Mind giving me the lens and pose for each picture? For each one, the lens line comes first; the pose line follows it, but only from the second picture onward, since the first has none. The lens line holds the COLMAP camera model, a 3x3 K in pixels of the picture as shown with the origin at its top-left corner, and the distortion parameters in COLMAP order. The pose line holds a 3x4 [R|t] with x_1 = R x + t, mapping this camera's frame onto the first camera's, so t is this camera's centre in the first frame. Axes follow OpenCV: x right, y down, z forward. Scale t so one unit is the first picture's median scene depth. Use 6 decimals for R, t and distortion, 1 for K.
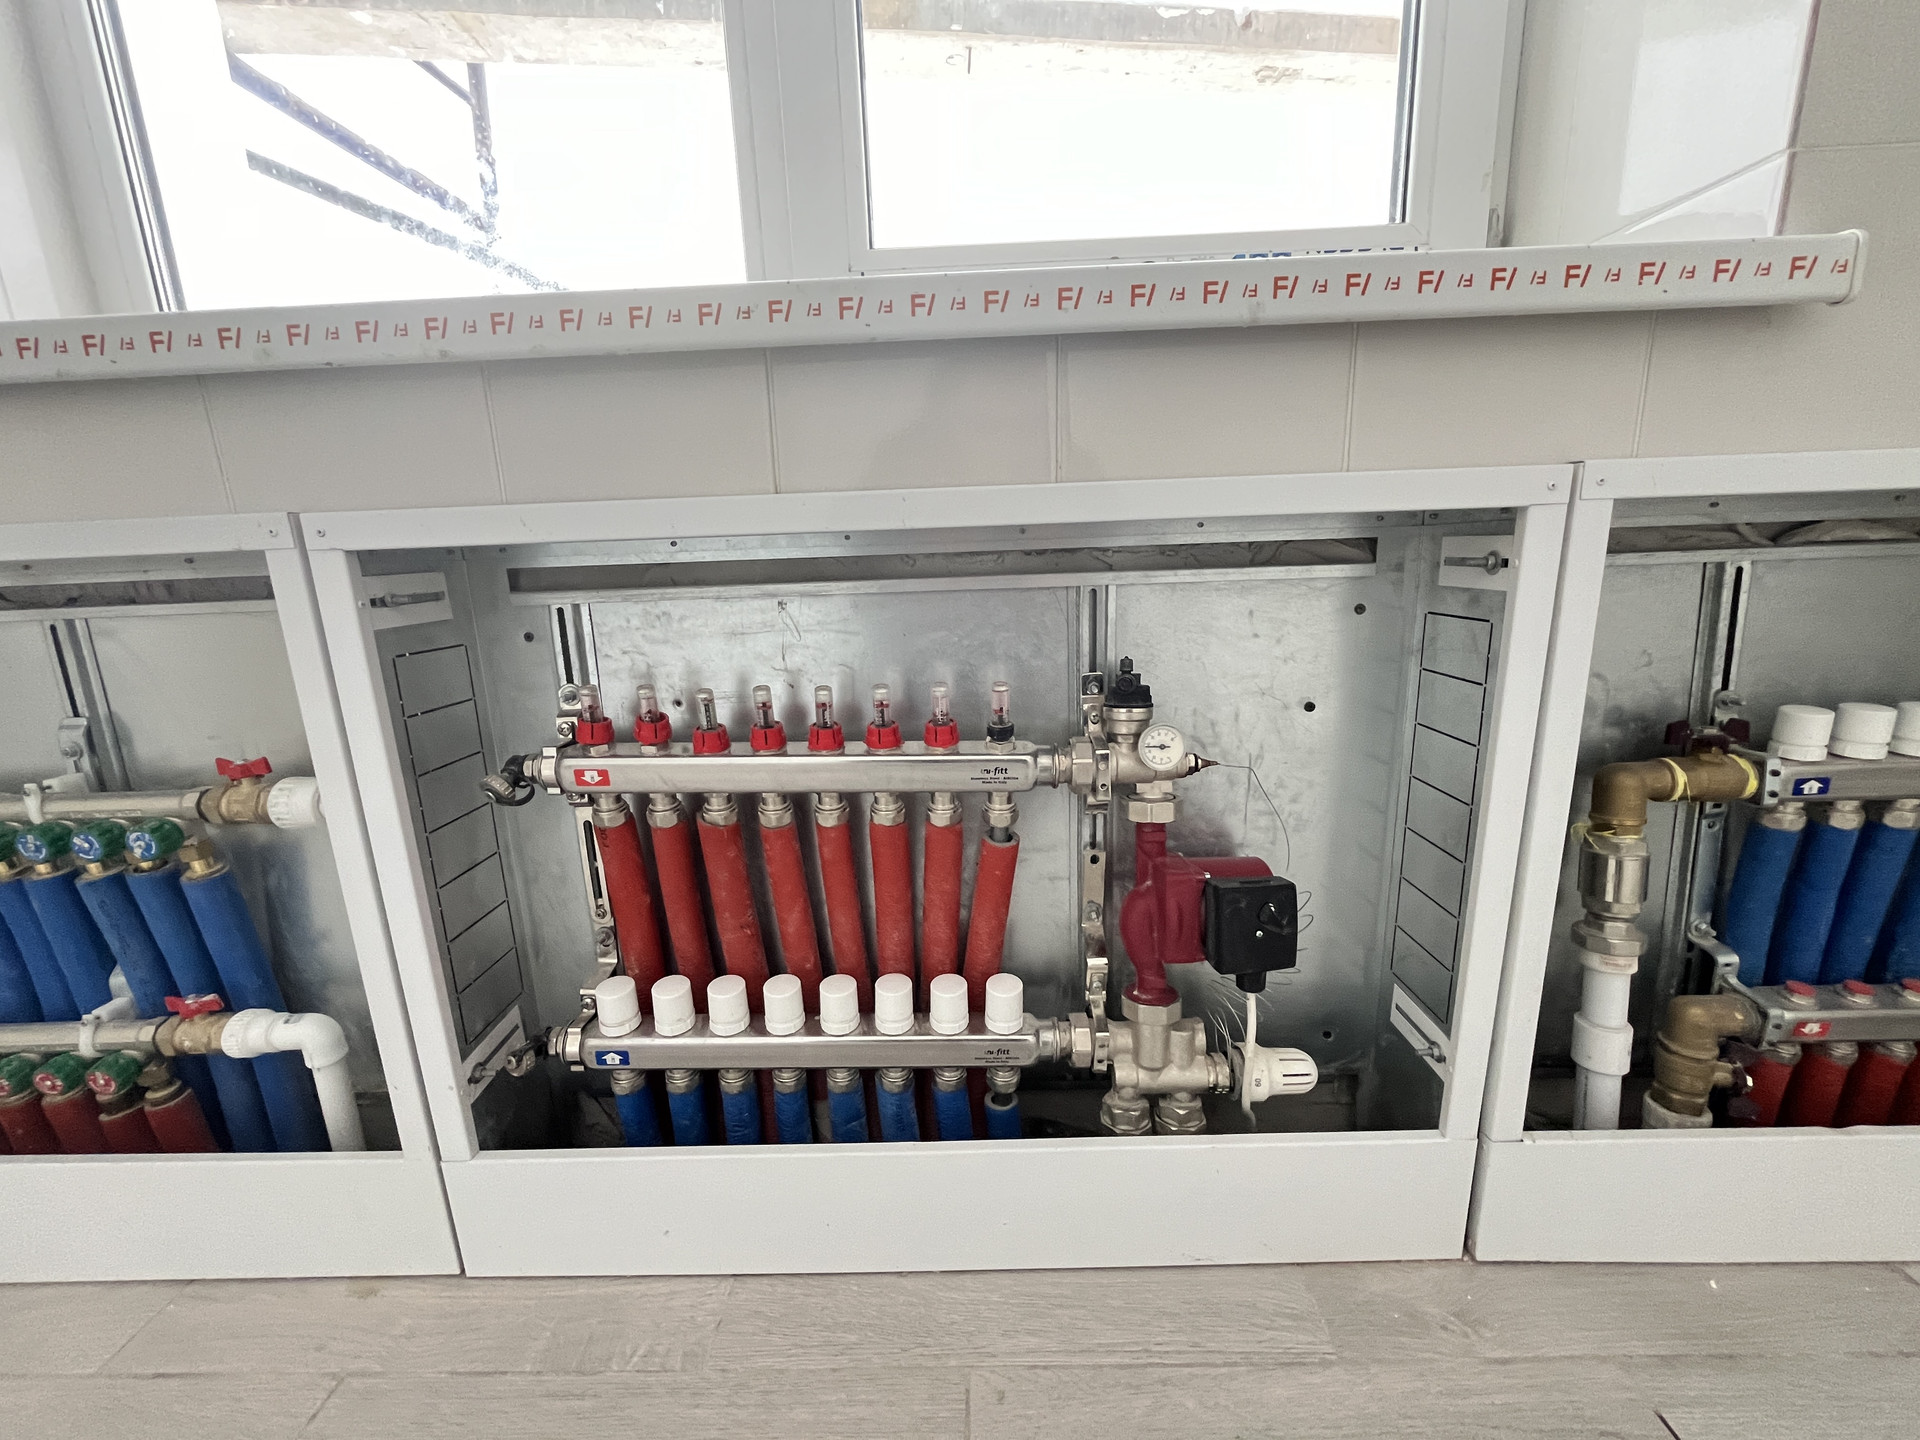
lens RADIAL K [[770.6, 0, 954.8], [0, 770.6, 718.6], [0, 0, 1]] dist [-0.002656, -0.000592]
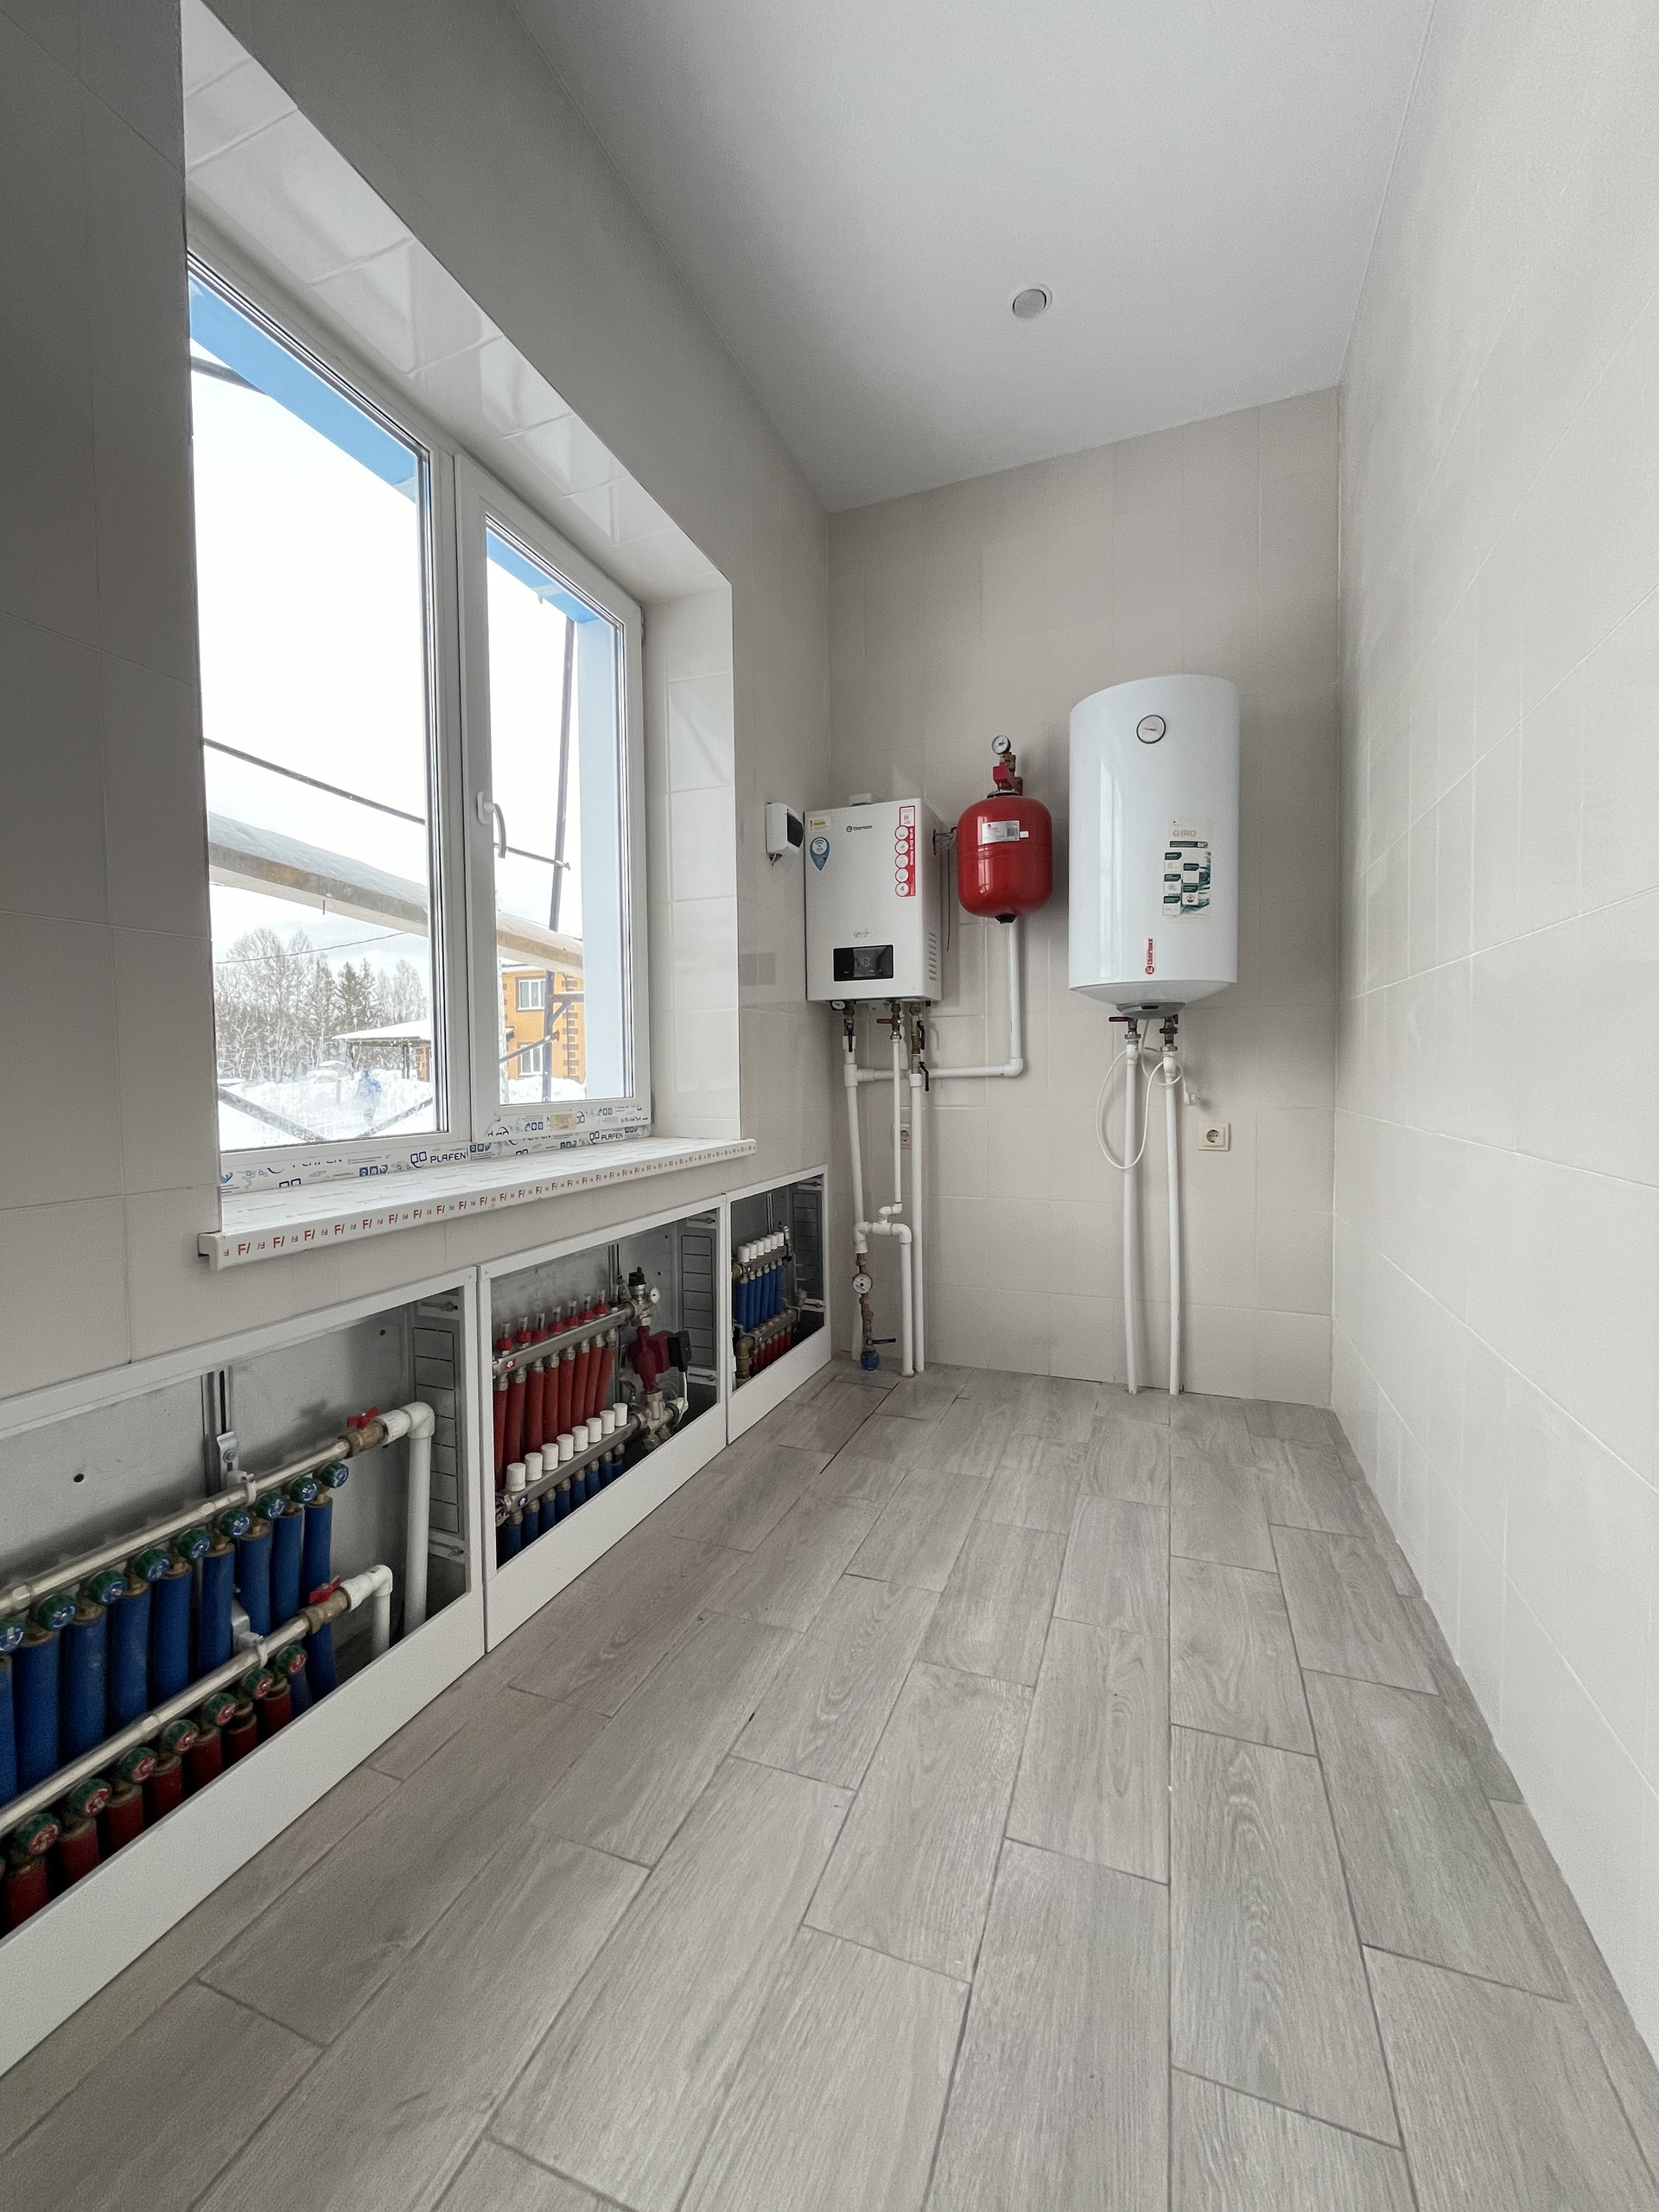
lens RADIAL K [[895.3, 0, 825.8], [0, 895.3, 1103.3], [0, 0, 1]] dist [-0.002574, -0.000593]
pose [[0.342535, -0.003286, 0.939499, -2.431109], [0.202893, 0.976656, -0.070557, -0.273158], [-0.917335, 0.214786, 0.335205, -0.796895]]
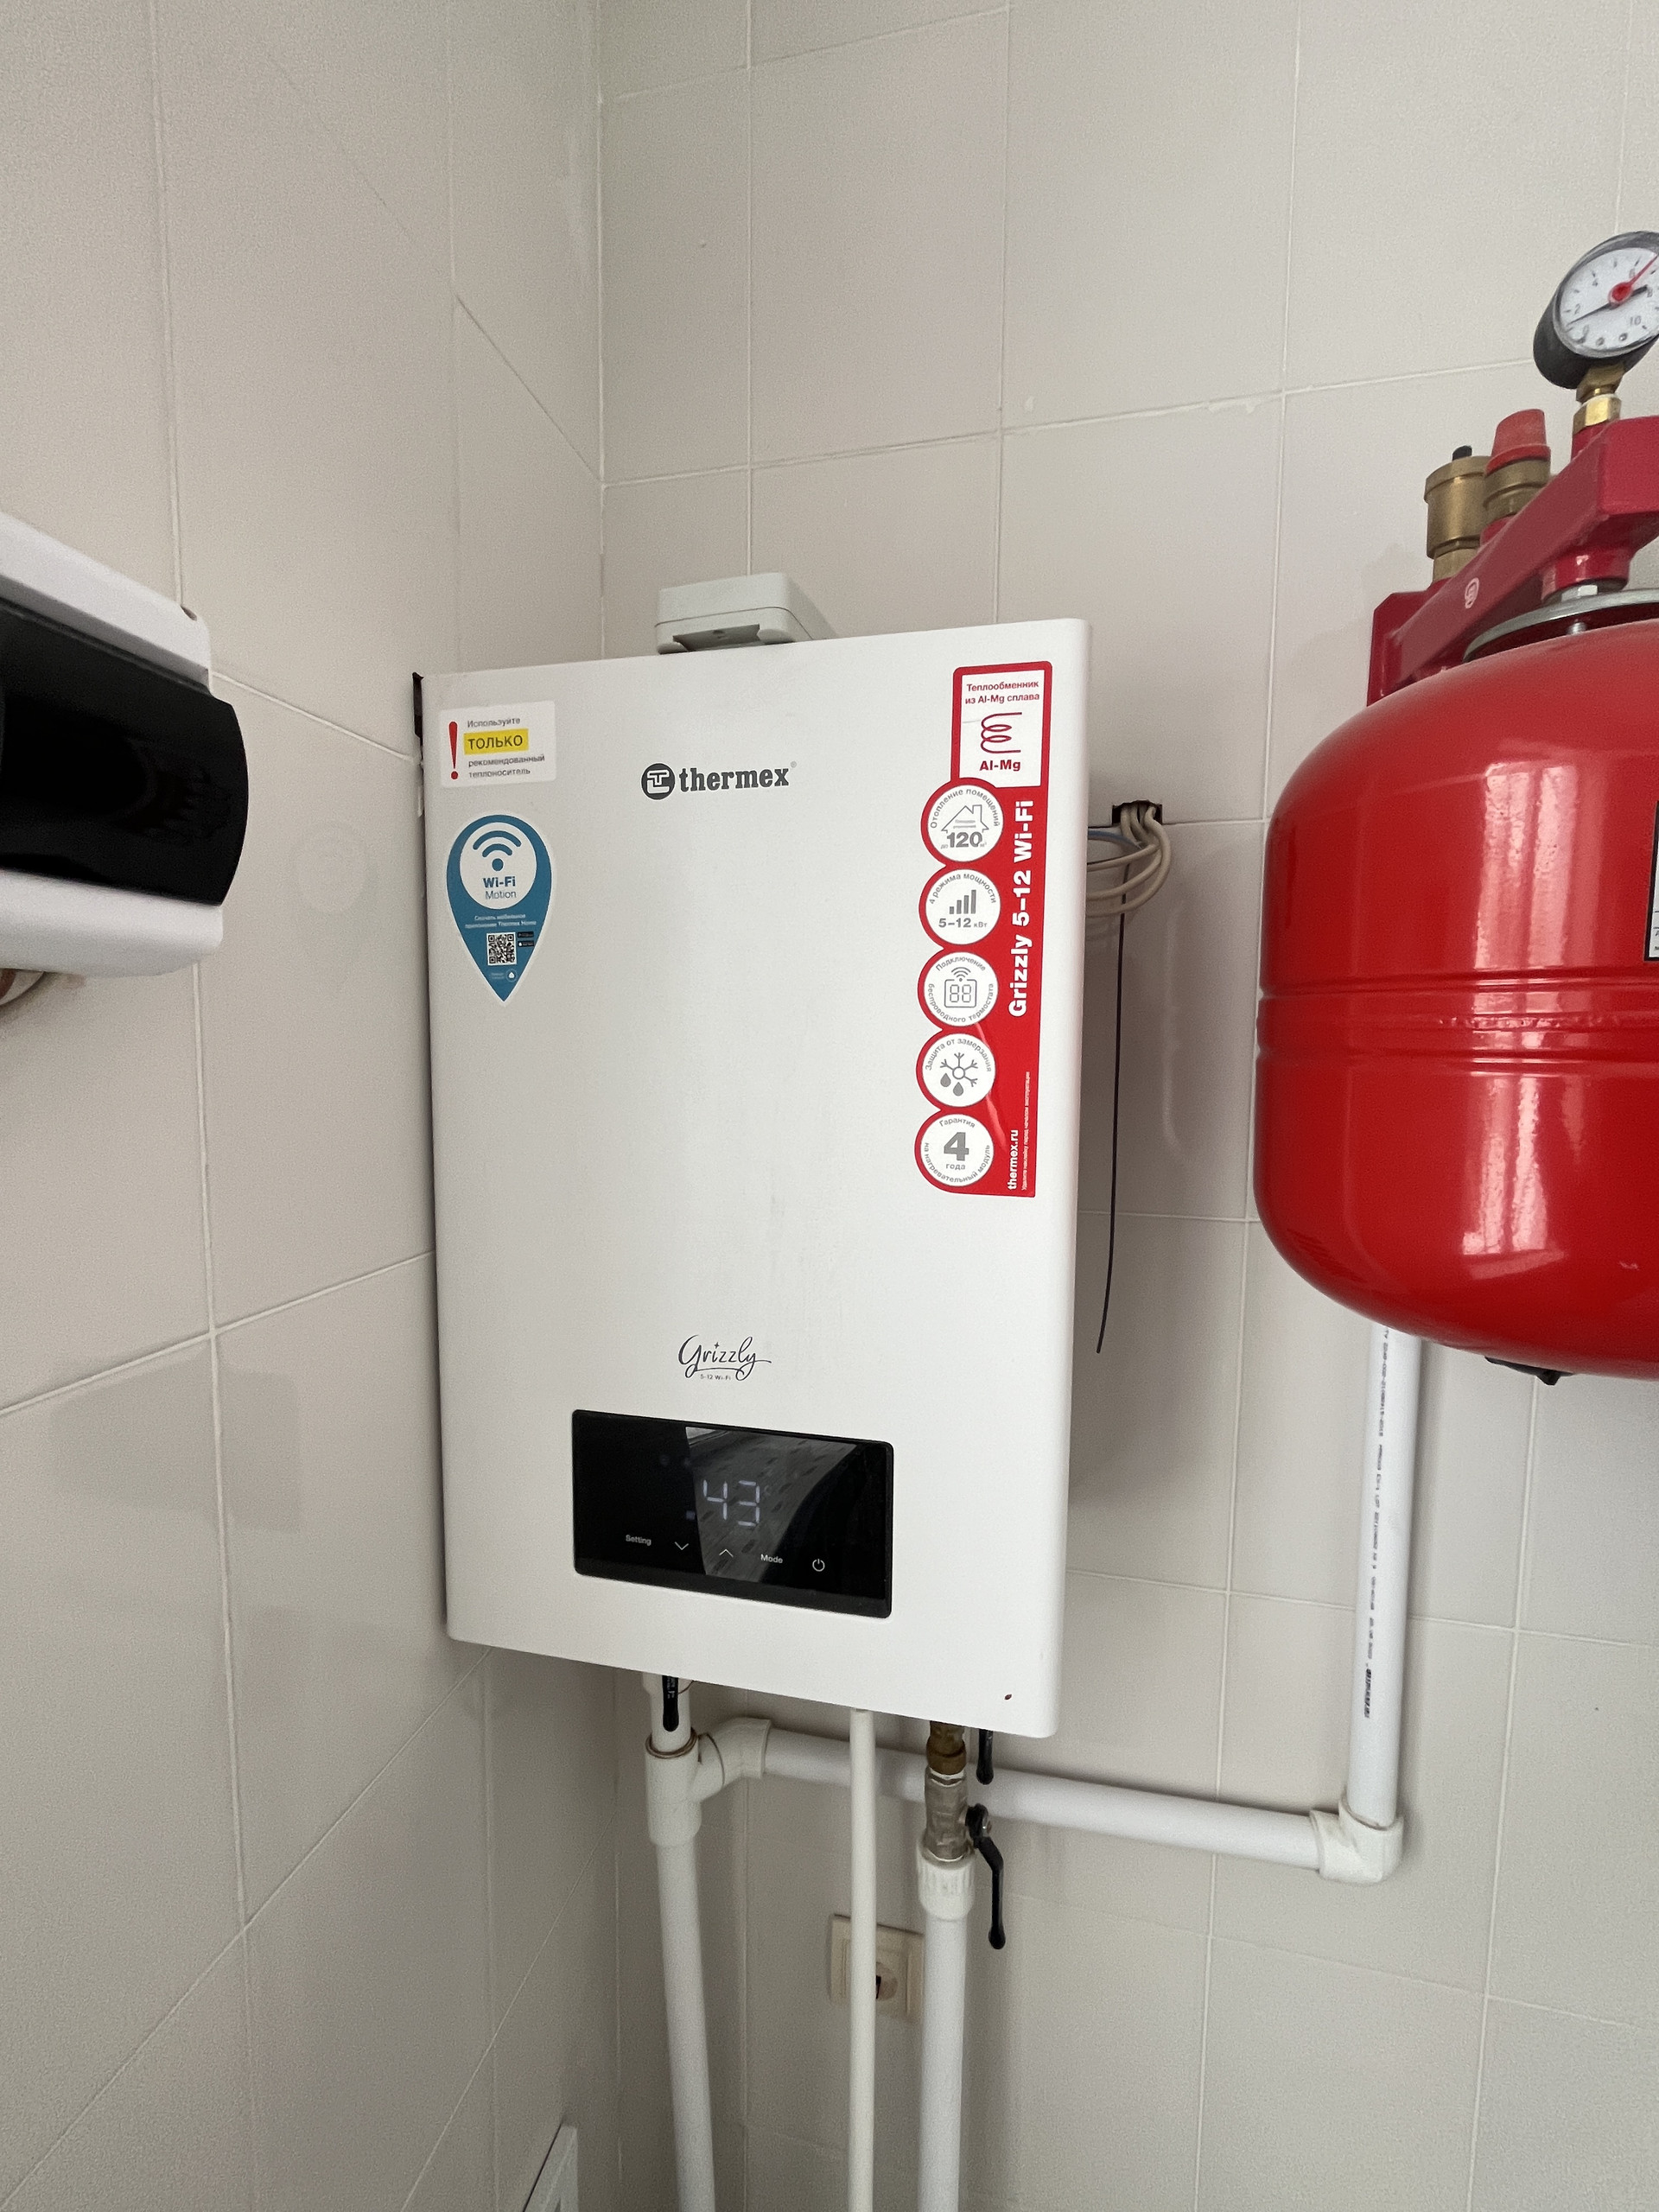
lens RADIAL K [[895.3, 0, 825.8], [0, 895.3, 1103.3], [0, 0, 1]] dist [-0.002574, -0.000593]
pose [[0.197365, -0.035327, 0.979693, 0.725636], [0.196019, 0.980591, -0.004130, -1.465227], [-0.960533, 0.192854, 0.200459, -0.028190]]
